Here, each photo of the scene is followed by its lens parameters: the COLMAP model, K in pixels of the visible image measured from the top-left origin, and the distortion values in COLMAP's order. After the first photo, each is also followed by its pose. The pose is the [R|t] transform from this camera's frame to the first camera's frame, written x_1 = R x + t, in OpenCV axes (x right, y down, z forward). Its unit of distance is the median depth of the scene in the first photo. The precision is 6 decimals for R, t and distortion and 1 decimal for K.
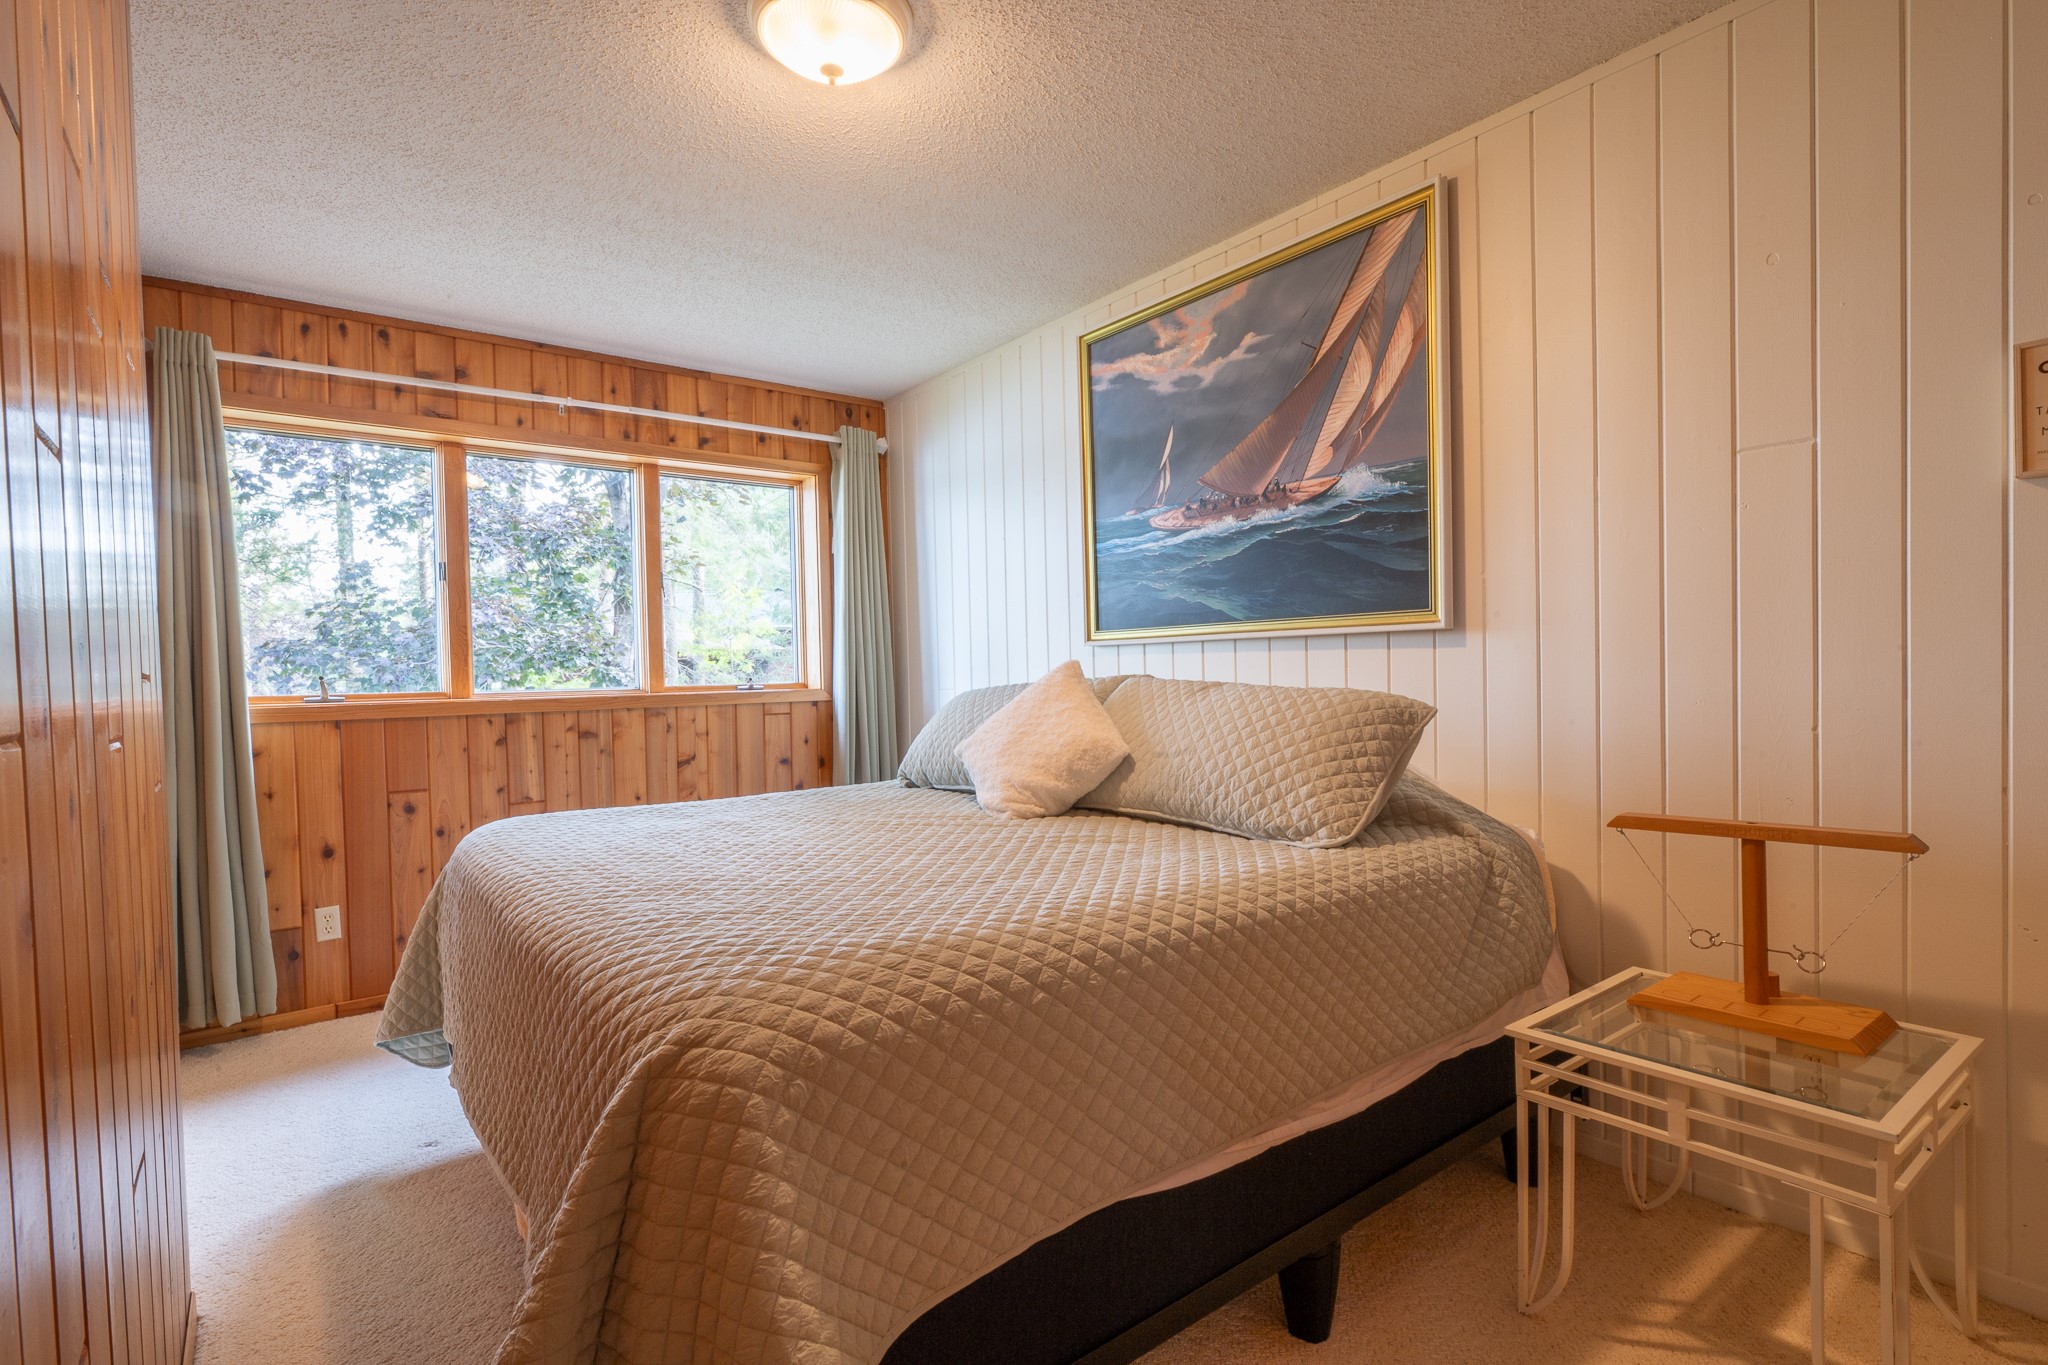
lens RADIAL K [[996.7, 0, 1024.1], [0, 996.7, 683.3], [0, 0, 1]] dist [-0.000496, -0.000005]
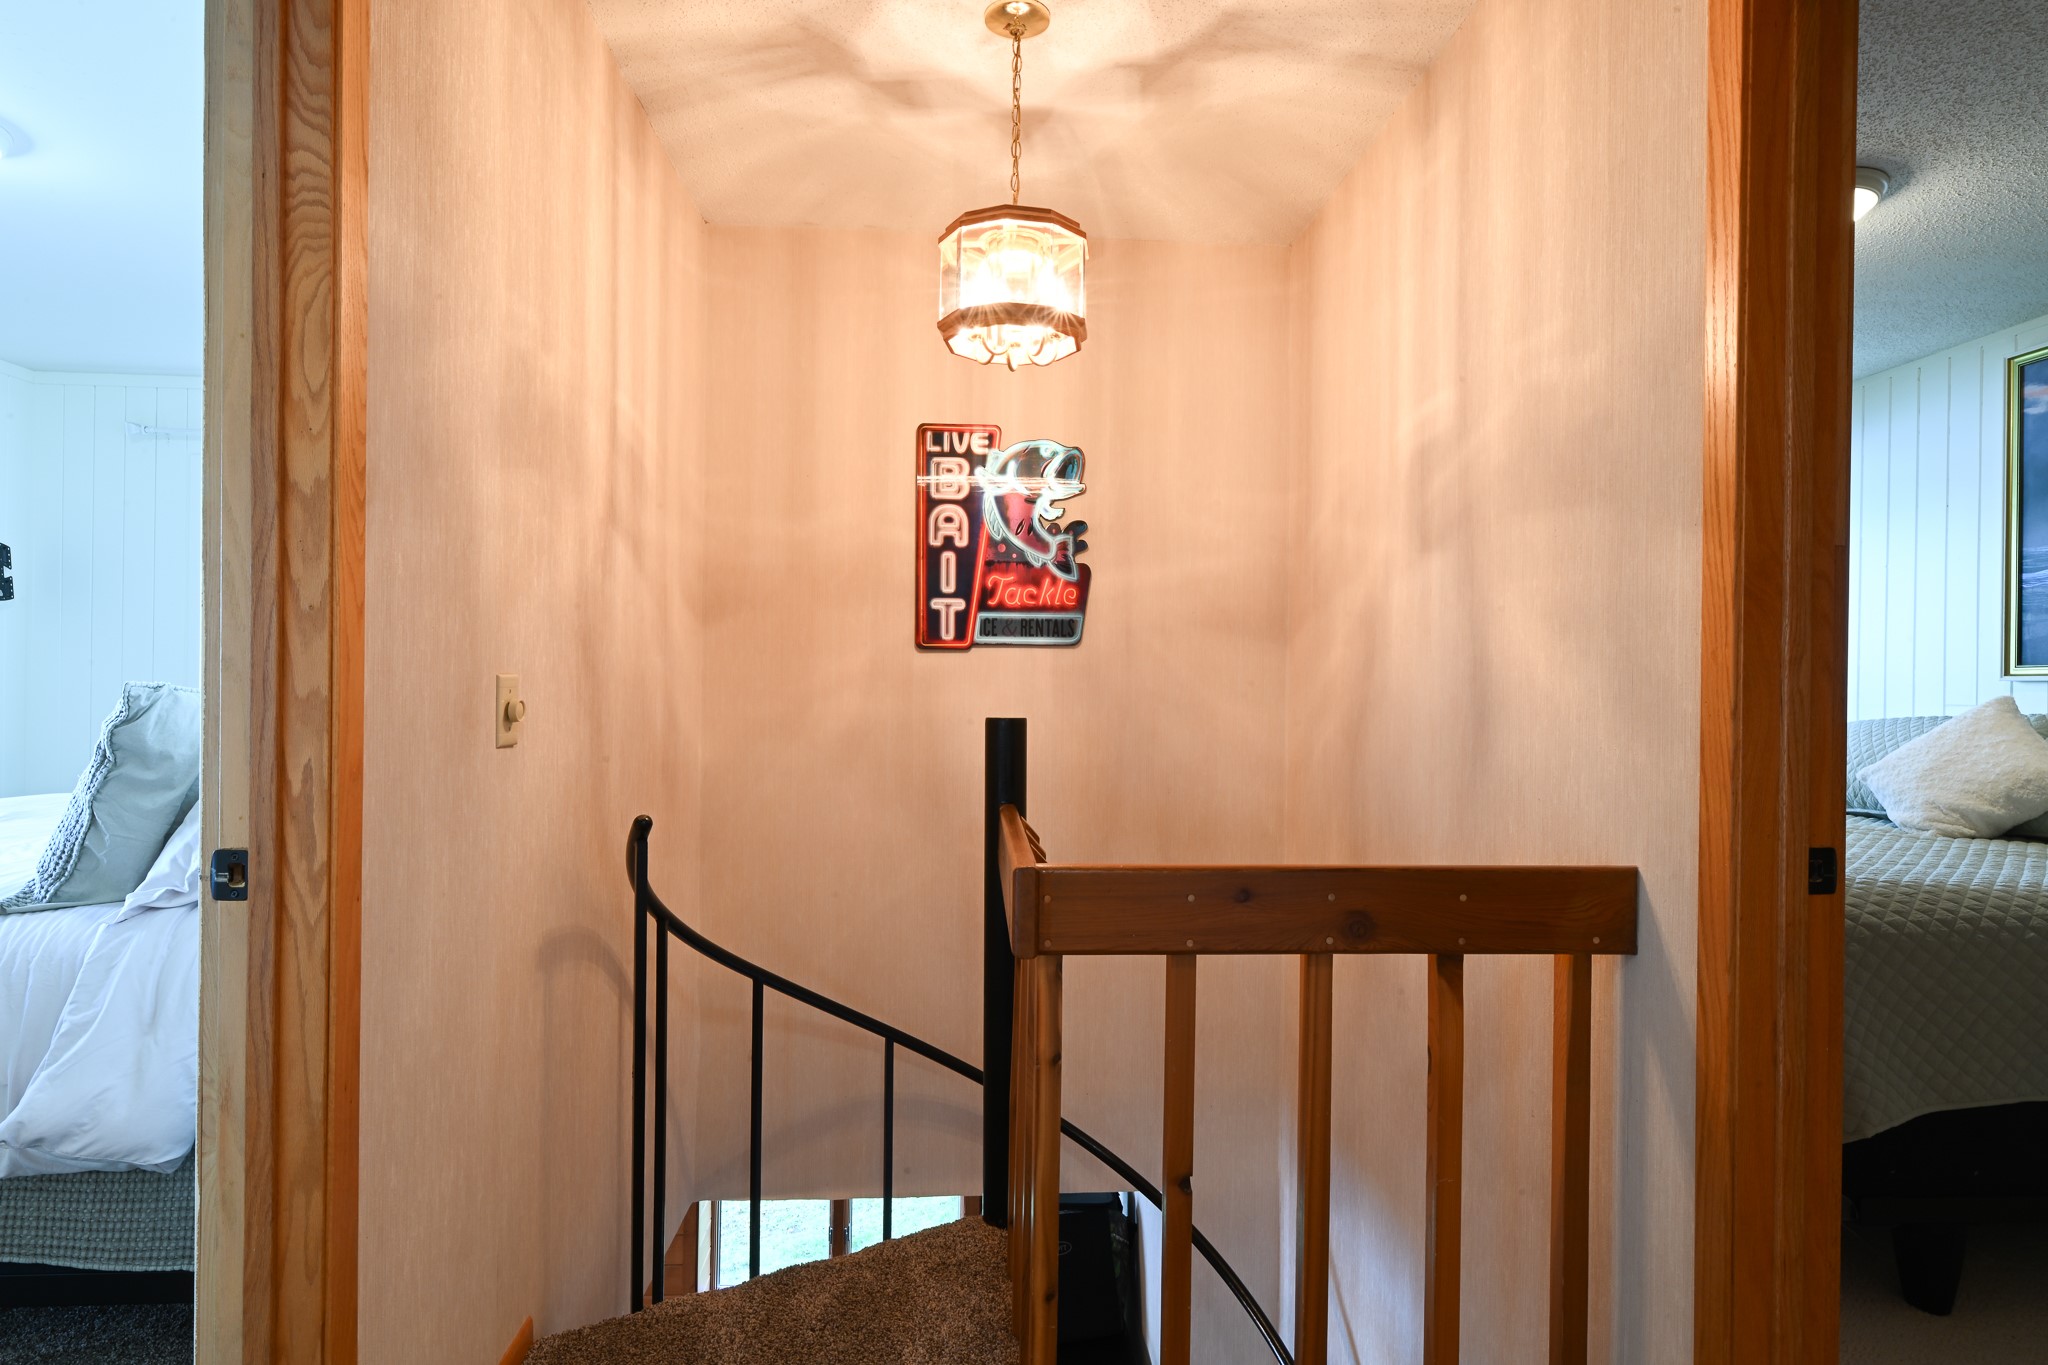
lens RADIAL K [[1126.8, 0, 1024.7], [0, 1126.8, 691.9], [0, 0, 1]] dist [0.002588, 0.000575]
pose [[0.824941, 0.034752, -0.564149, -0.142659], [-0.041072, 0.999155, 0.001489, 0.014290], [0.563724, 0.021942, 0.825672, -0.600443]]
